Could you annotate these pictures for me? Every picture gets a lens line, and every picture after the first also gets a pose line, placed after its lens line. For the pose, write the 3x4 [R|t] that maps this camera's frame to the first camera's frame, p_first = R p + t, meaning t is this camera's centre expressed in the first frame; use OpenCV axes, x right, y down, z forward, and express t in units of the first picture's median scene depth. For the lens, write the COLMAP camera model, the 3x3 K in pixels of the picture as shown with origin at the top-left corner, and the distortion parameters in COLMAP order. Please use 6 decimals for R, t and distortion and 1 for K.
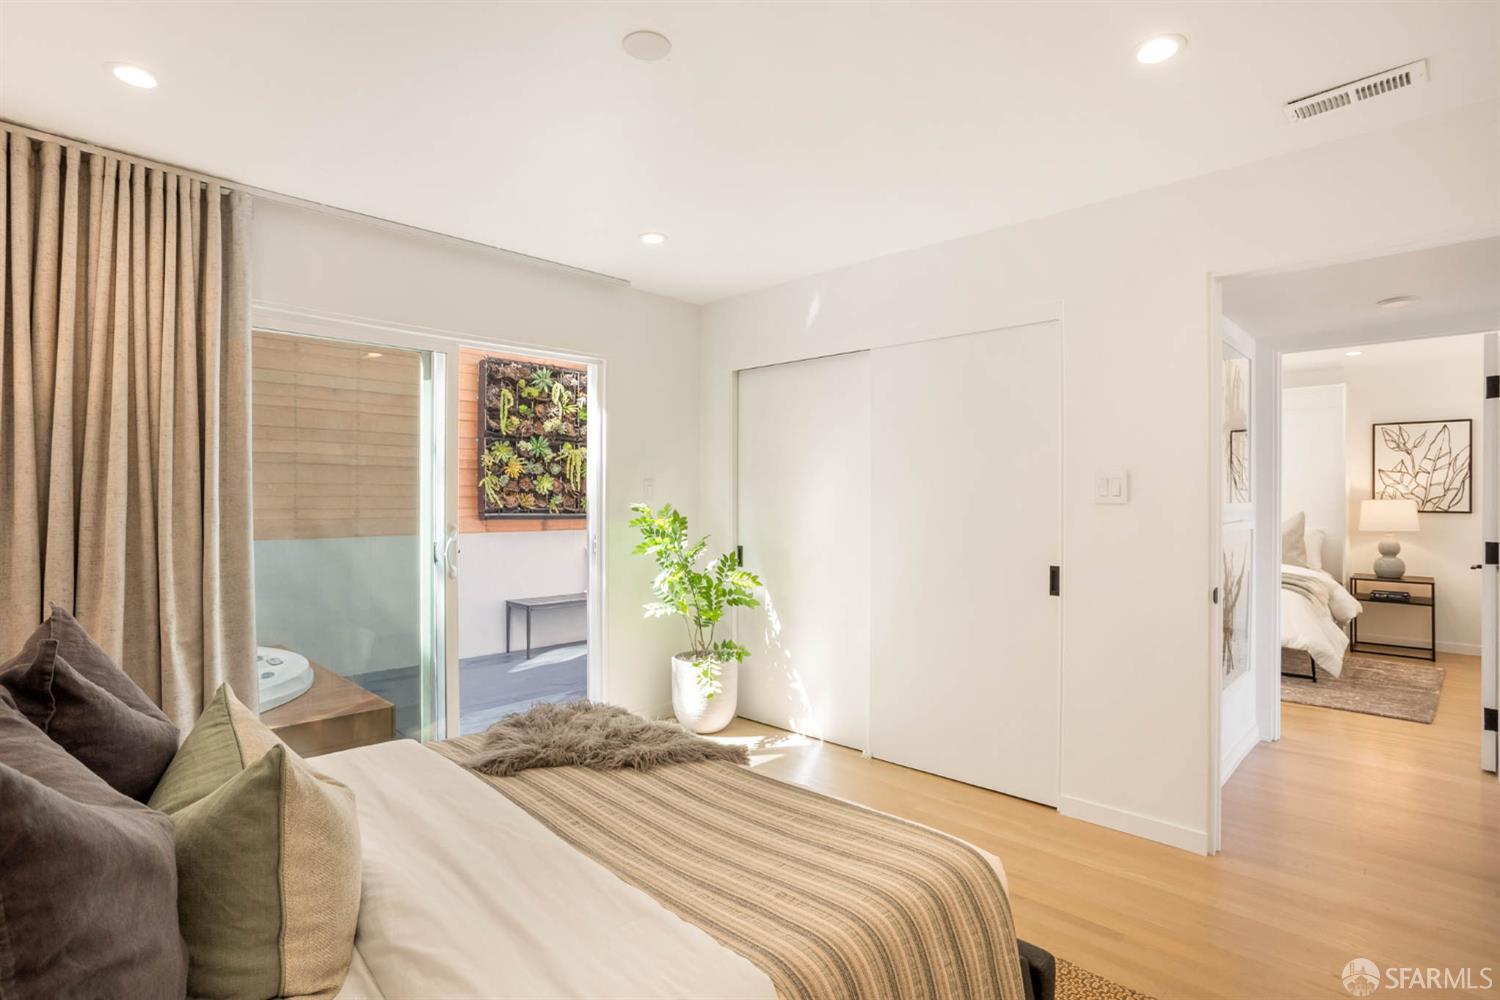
lens RADIAL K [[729.5, 0, 735.5], [0, 729.5, 502.5], [0, 0, 1]] dist [-0.023879, 0.002752]
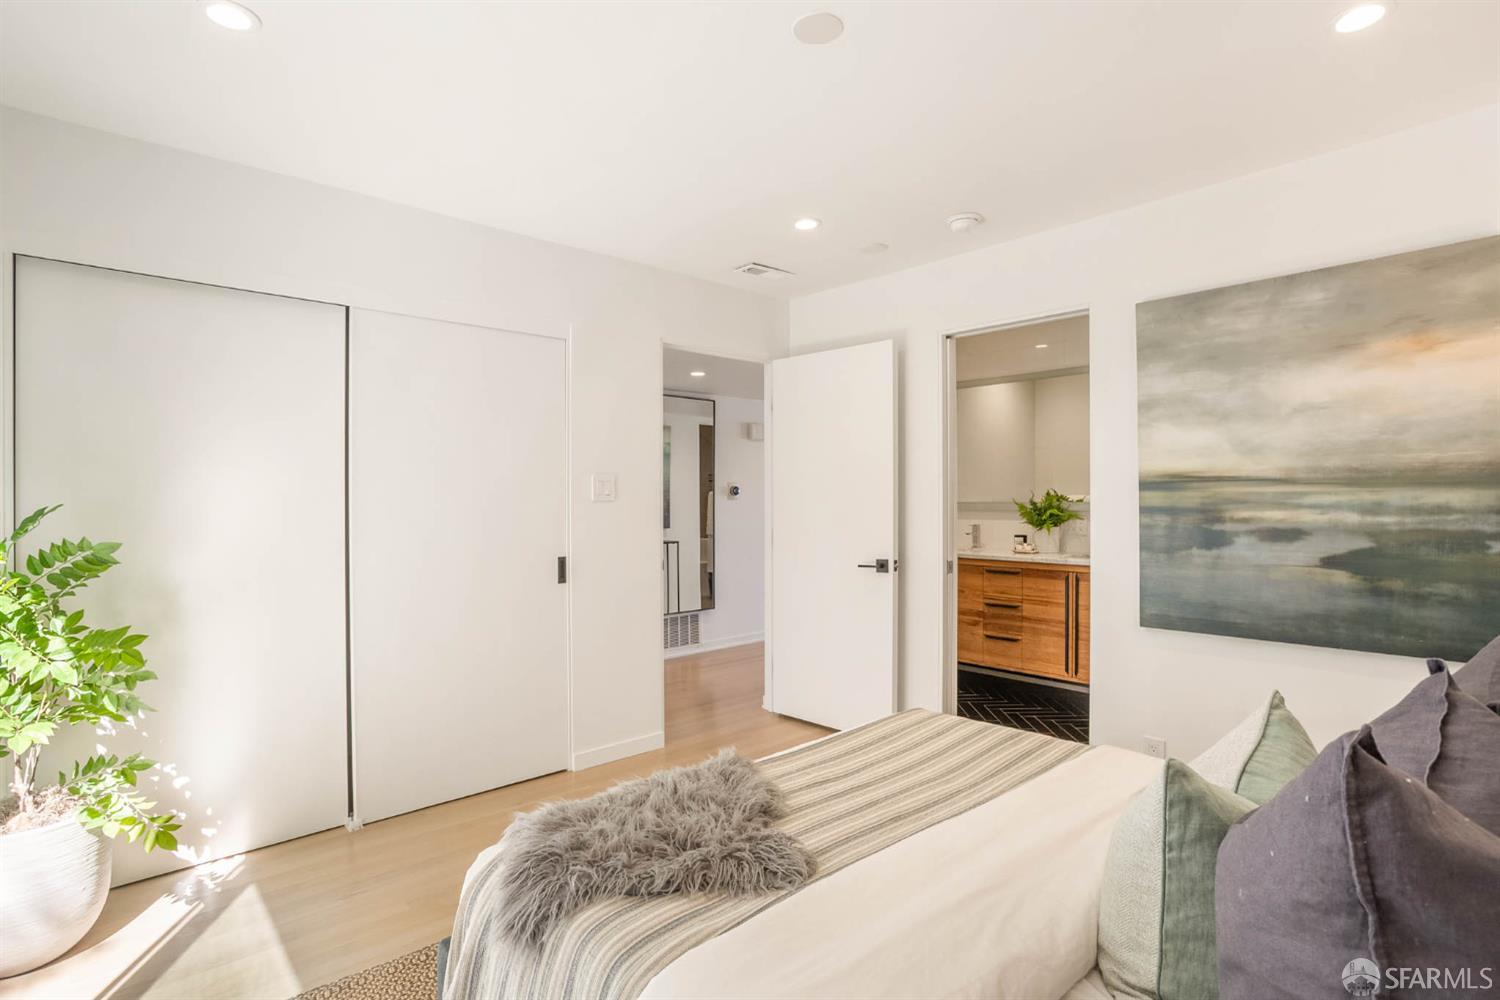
lens RADIAL K [[729.5, 0, 747.1], [0, 729.5, 501.1], [0, 0, 1]] dist [-0.023879, 0.002752]
pose [[0.055809, -0.003517, 0.998435, -0.822384], [0.001328, 0.999993, 0.003448, -0.004057], [-0.998441, 0.001134, 0.055813, 0.782355]]
